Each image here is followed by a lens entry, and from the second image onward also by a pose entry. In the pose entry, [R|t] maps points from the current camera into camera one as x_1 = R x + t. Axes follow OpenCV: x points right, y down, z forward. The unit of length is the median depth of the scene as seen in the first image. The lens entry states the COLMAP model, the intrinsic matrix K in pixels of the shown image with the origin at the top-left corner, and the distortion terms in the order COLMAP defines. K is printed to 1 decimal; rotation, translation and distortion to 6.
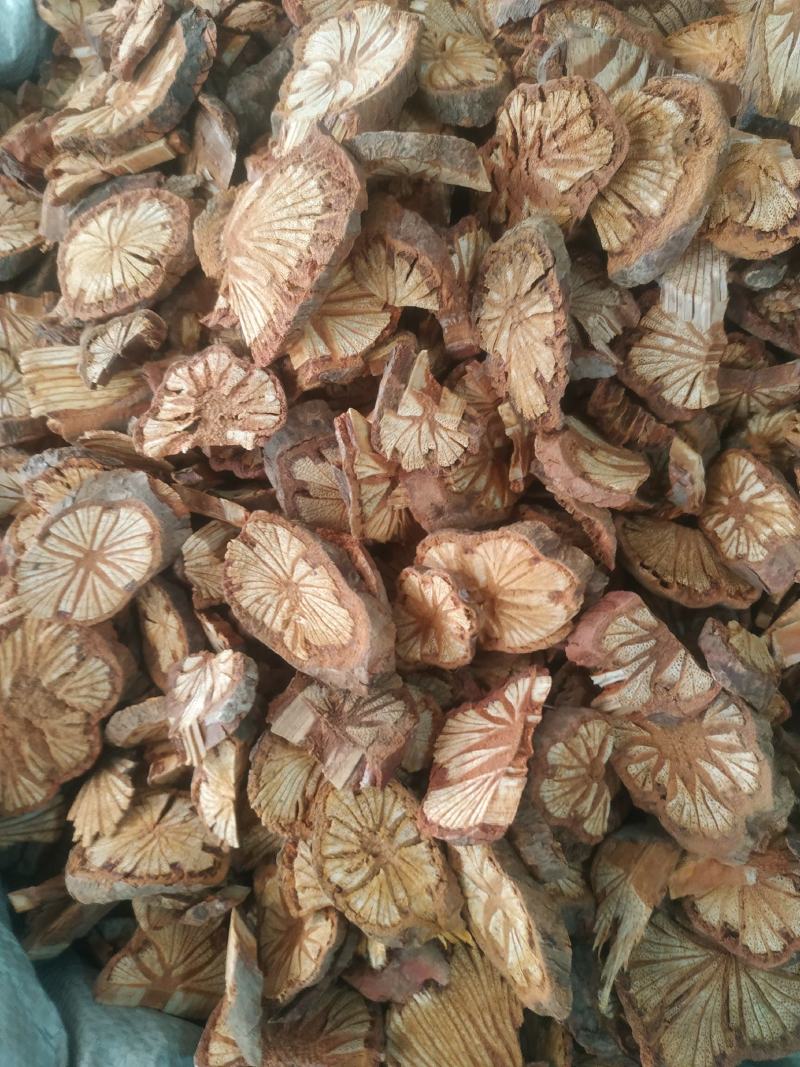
lens RADIAL K [[810.6, 0, 395.0], [0, 810.6, 537.9], [0, 0, 1]] dist [-0.023987, -0.036345]
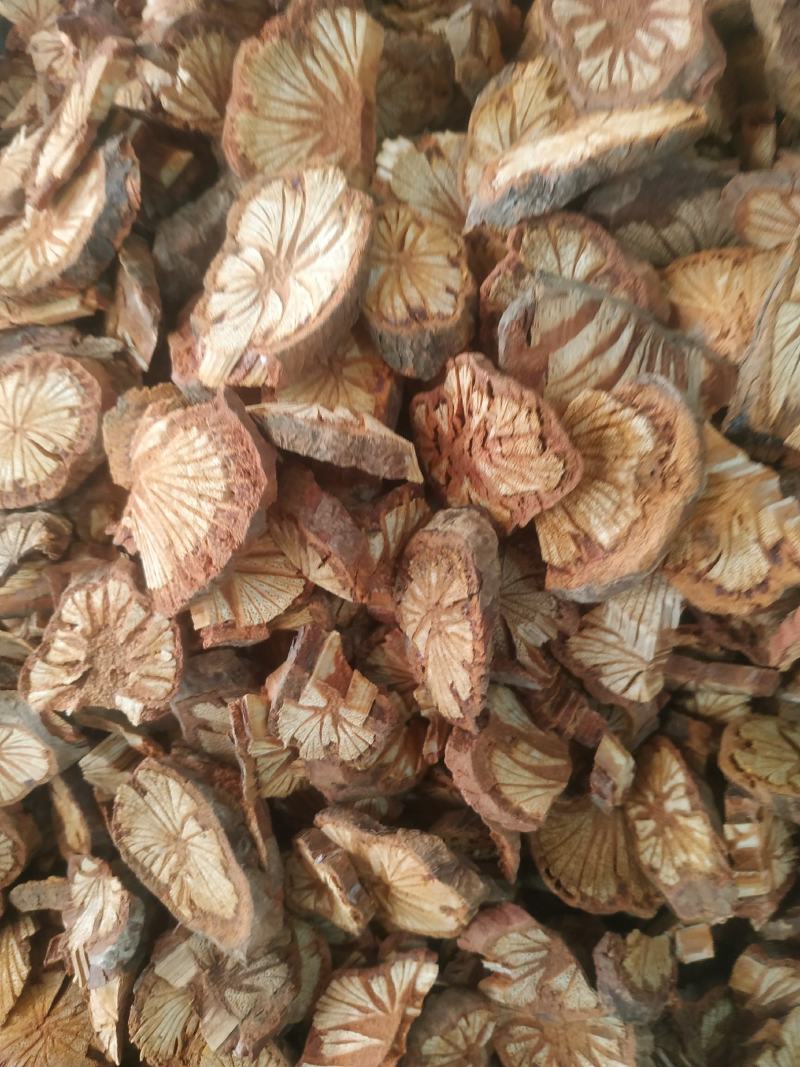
lens RADIAL K [[810.6, 0, 392.6], [0, 810.6, 532.0], [0, 0, 1]] dist [-0.023987, -0.036345]
pose [[0.994985, 0.099601, -0.009203, 0.094942], [-0.096958, 0.982989, 0.155986, -0.481640], [0.024583, -0.154312, 0.987716, 0.125981]]
